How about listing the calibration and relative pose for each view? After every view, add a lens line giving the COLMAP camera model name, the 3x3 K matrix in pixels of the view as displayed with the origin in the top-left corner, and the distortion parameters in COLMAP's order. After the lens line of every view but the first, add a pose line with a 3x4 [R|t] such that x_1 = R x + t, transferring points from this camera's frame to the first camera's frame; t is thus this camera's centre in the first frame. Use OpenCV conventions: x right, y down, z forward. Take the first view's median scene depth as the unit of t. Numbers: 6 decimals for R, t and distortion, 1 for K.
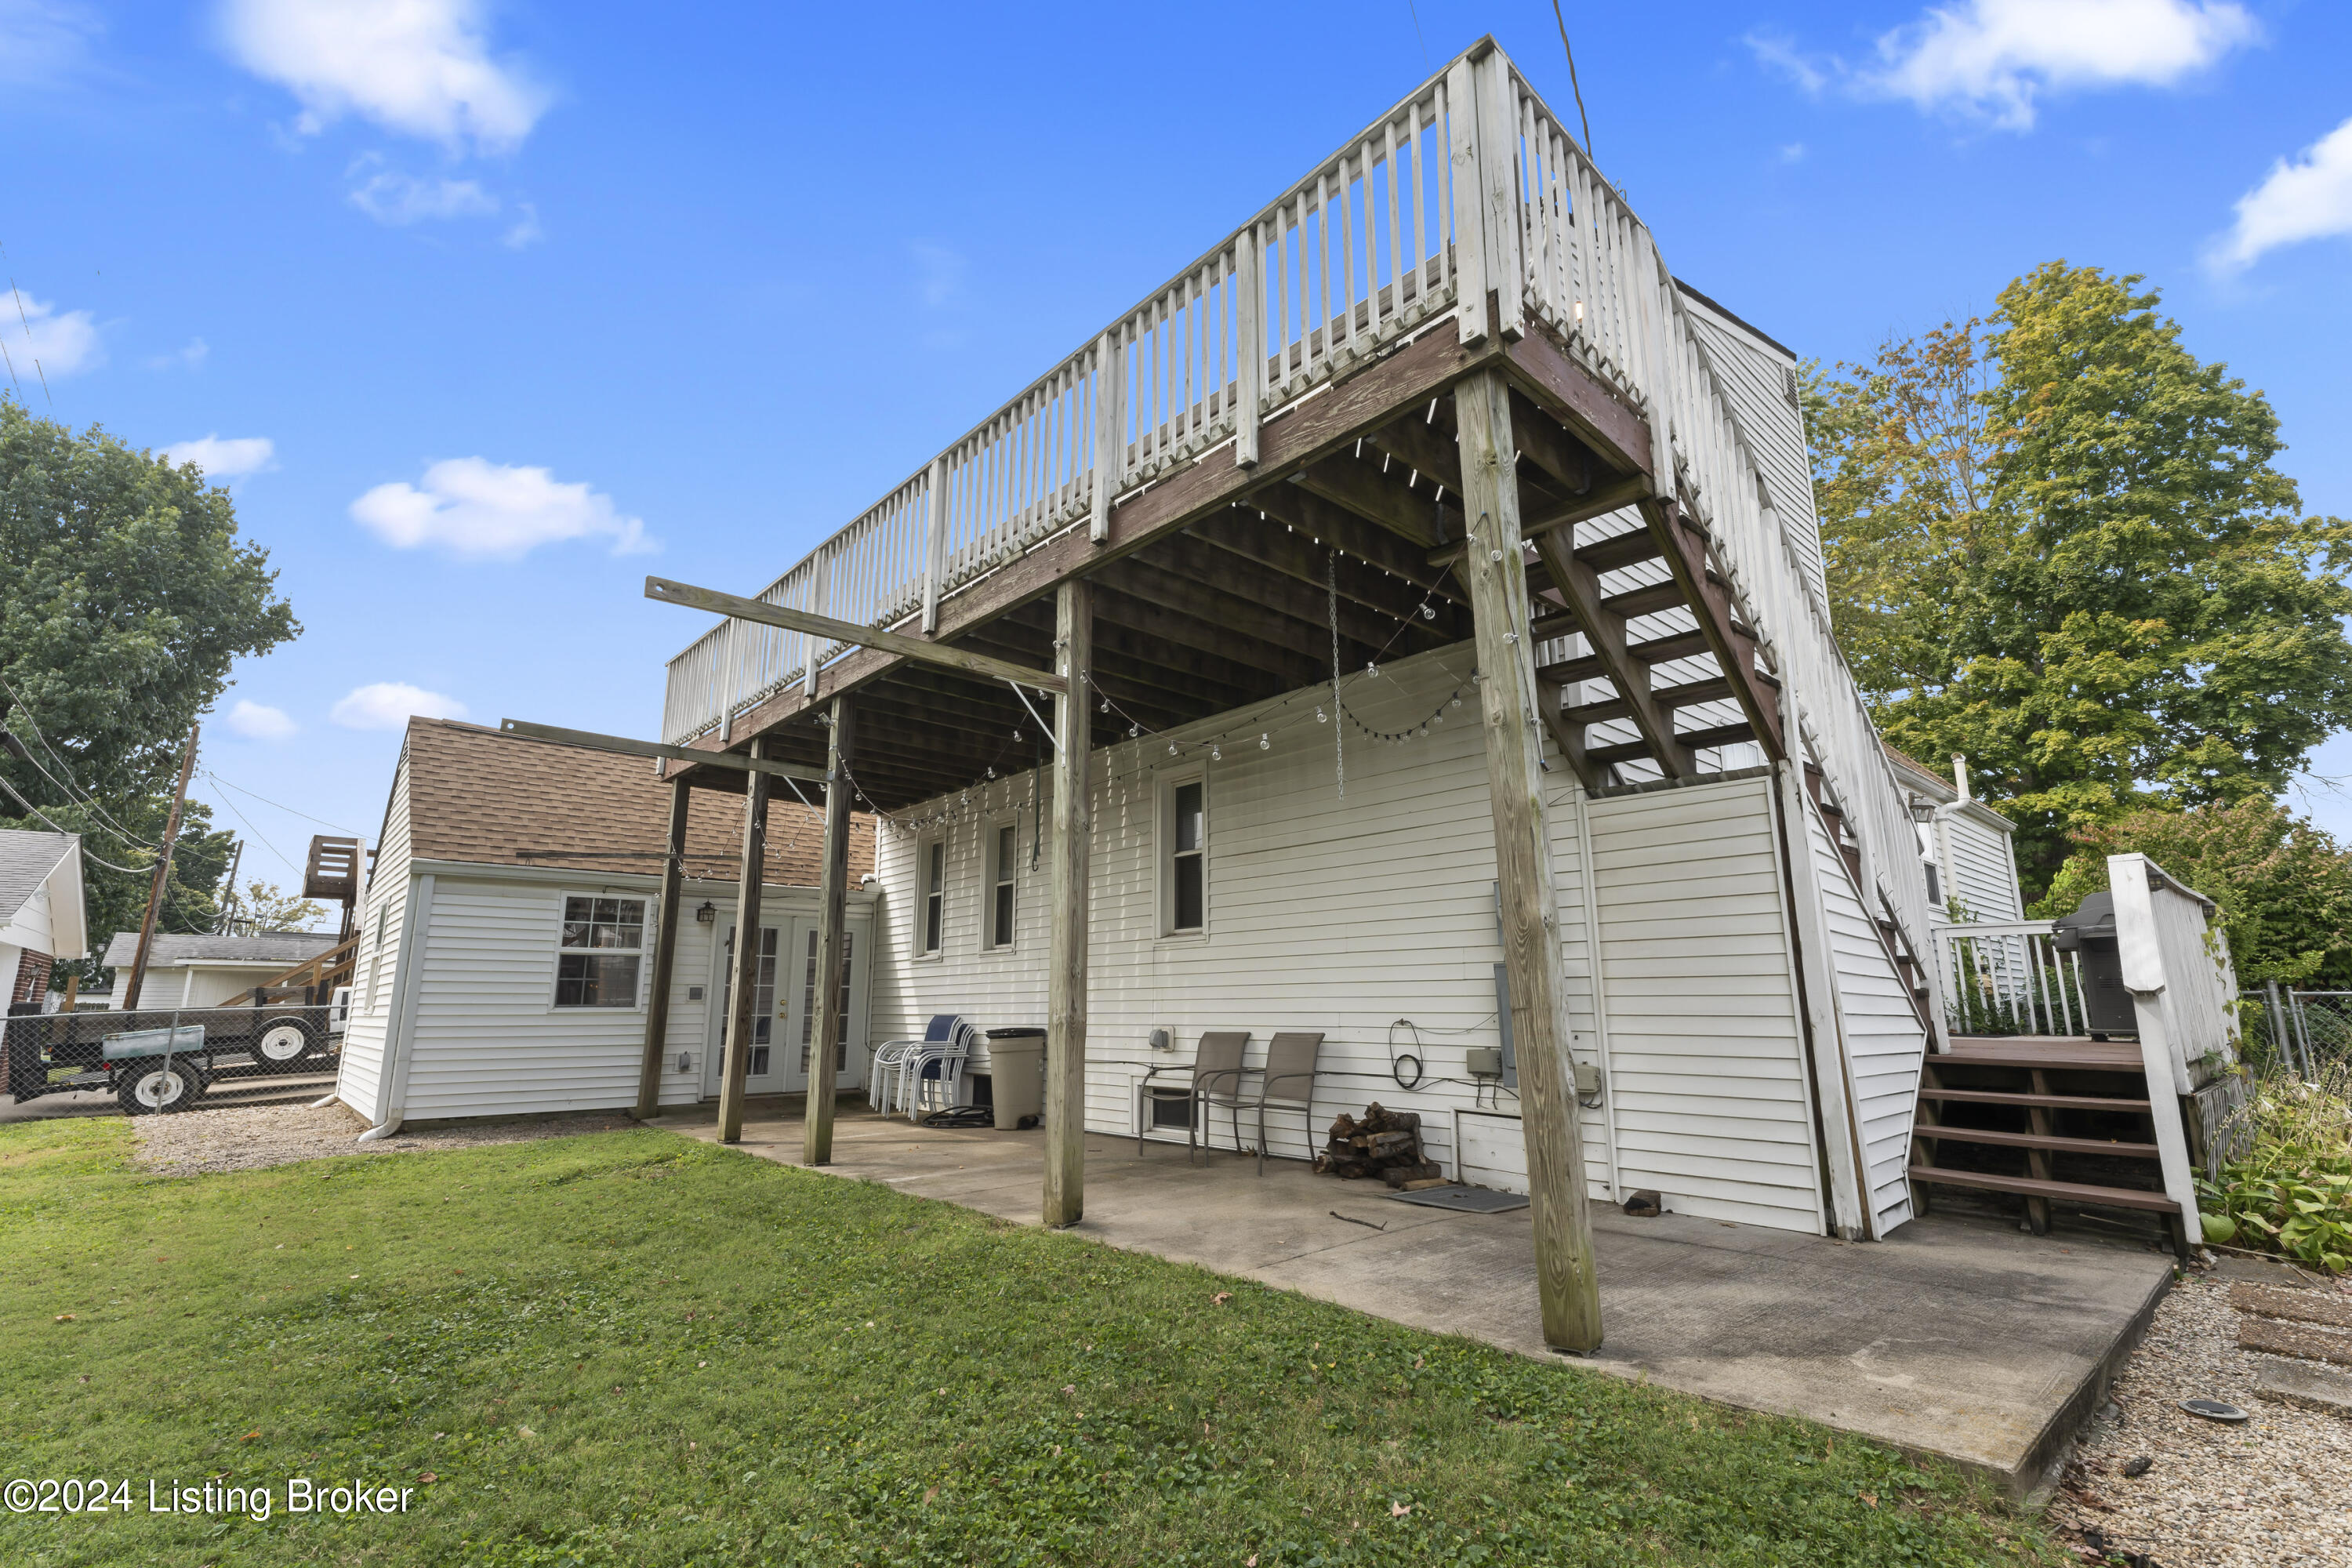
lens RADIAL K [[1050.1, 0, 1171.4], [0, 1050.1, 802.8], [0, 0, 1]] dist [-0.001803, -0.000068]
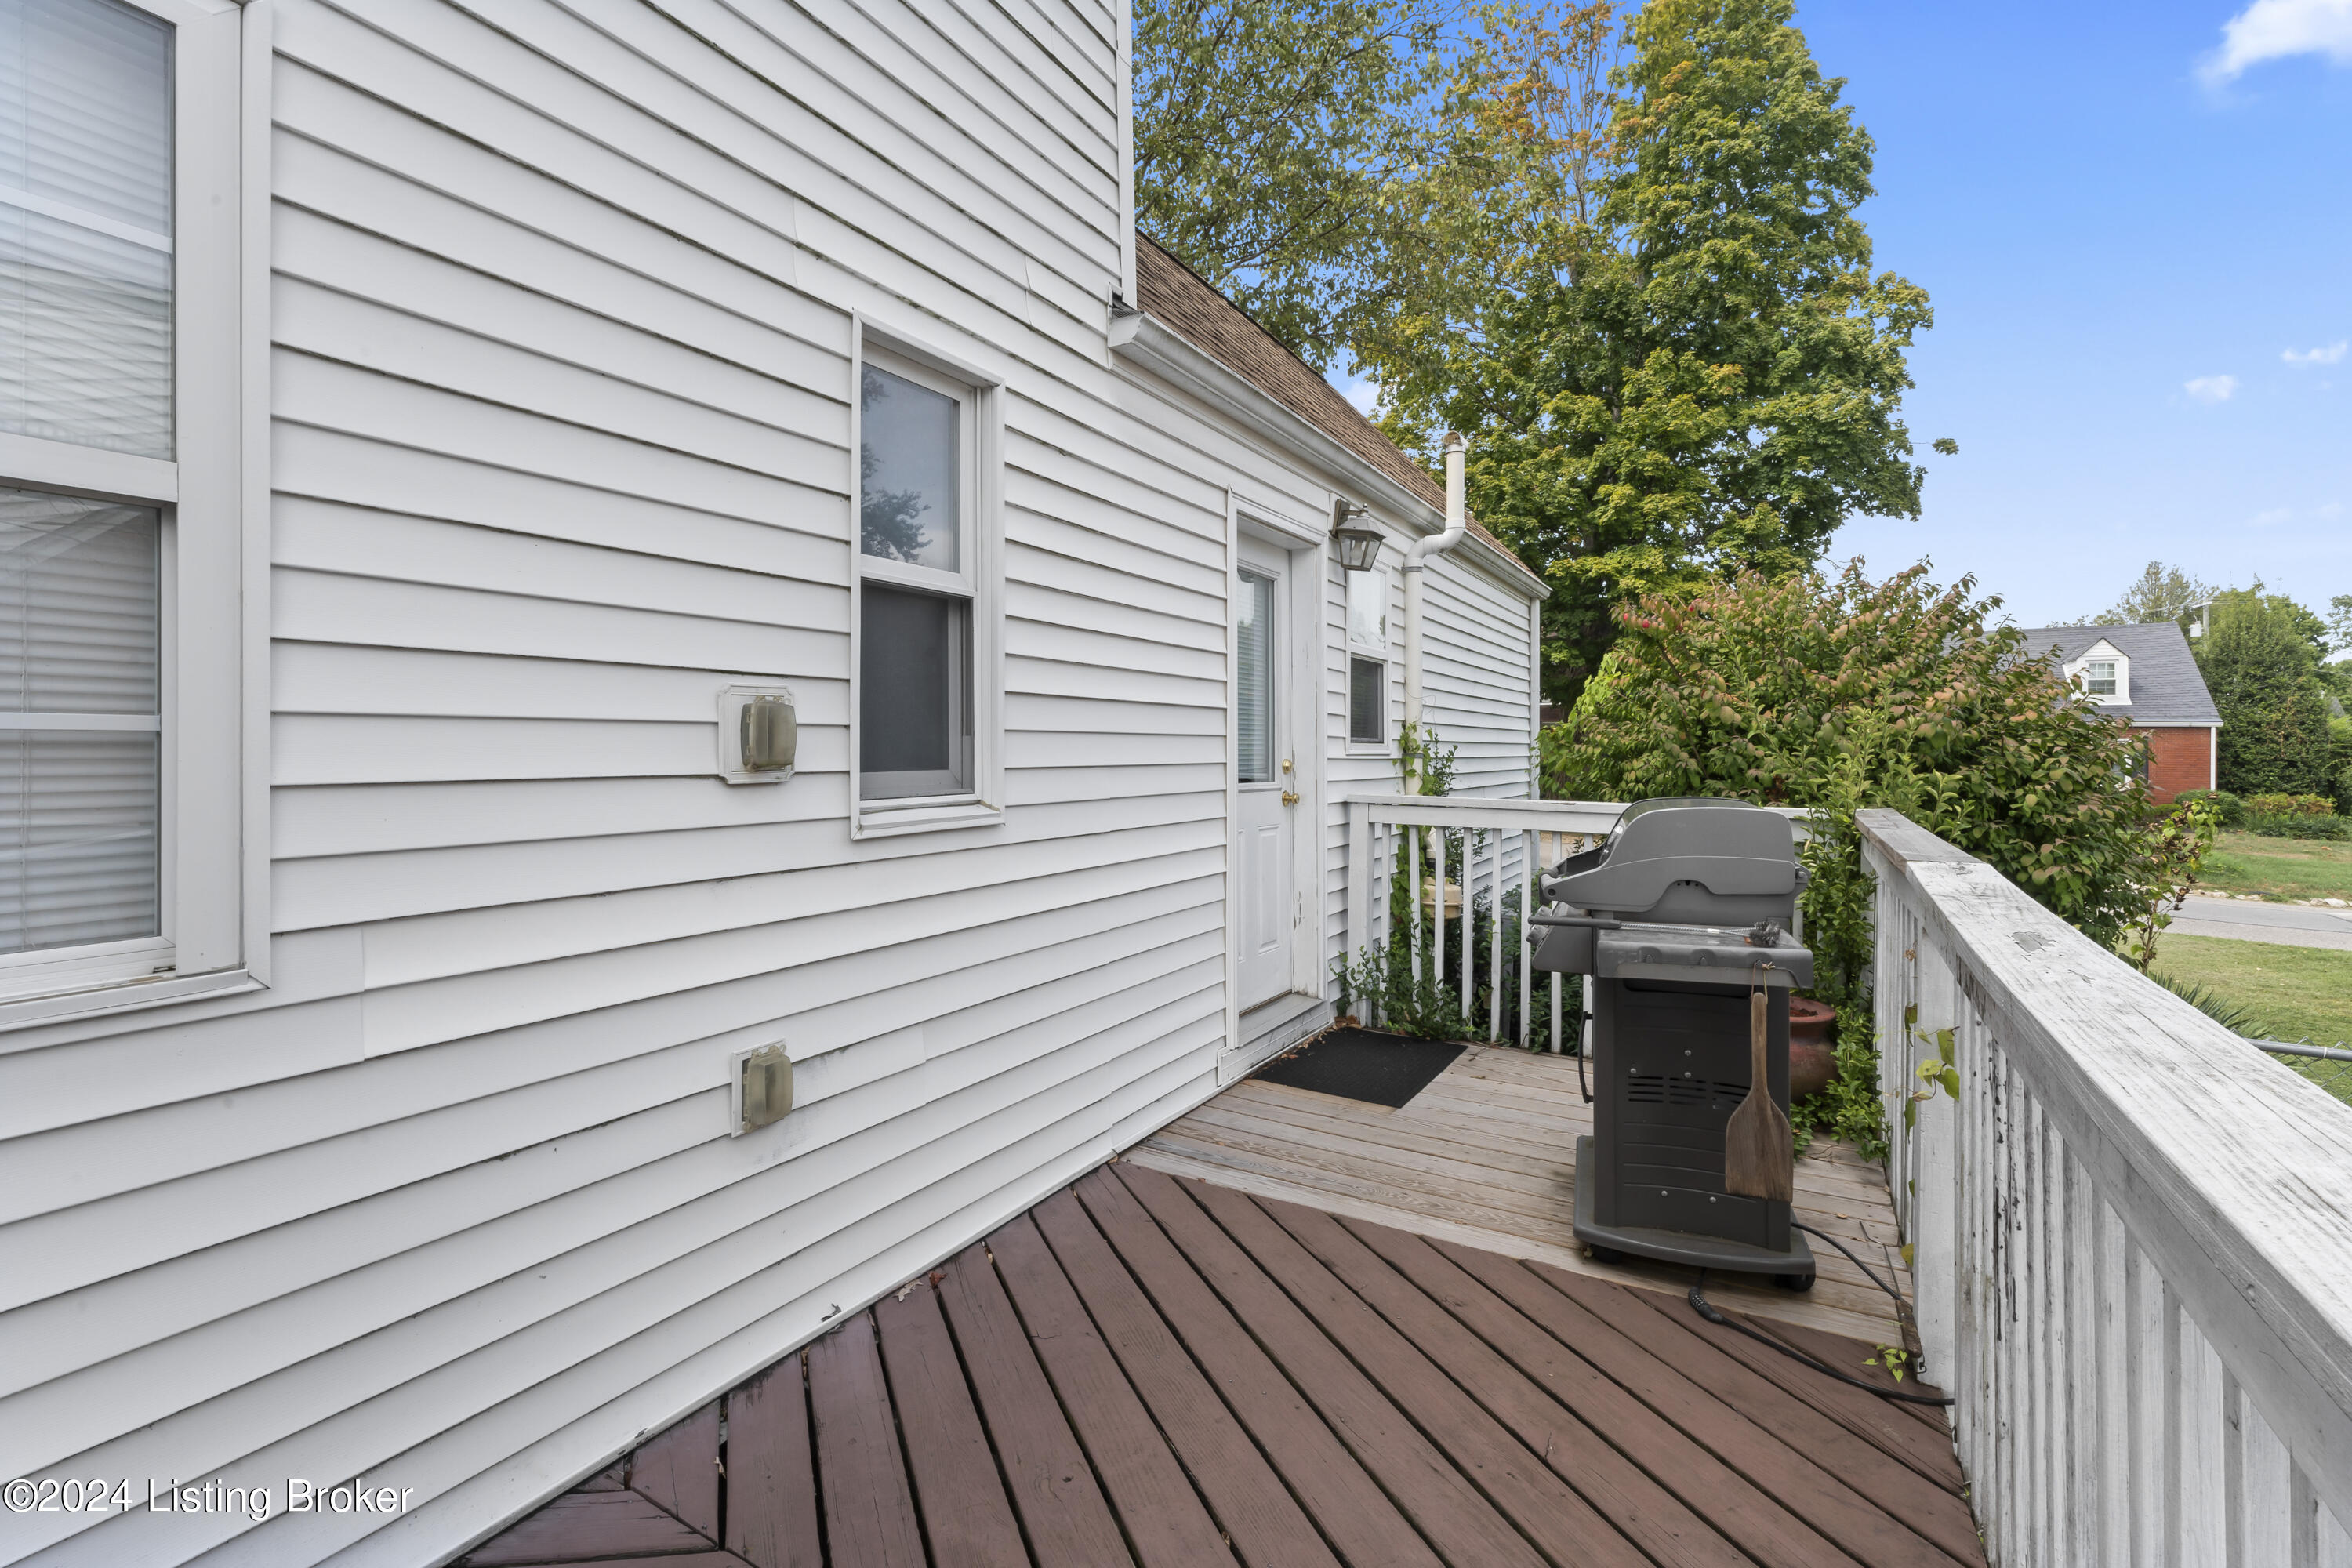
lens RADIAL K [[1050.1, 0, 1141.3], [0, 1050.1, 723.5], [0, 0, 1]] dist [-0.001803, -0.000068]
pose [[0.957640, 0.021624, 0.287154, 0.206899], [-0.074123, 0.982086, 0.173241, 0.005301], [-0.278264, -0.187187, 0.942088, 0.243120]]
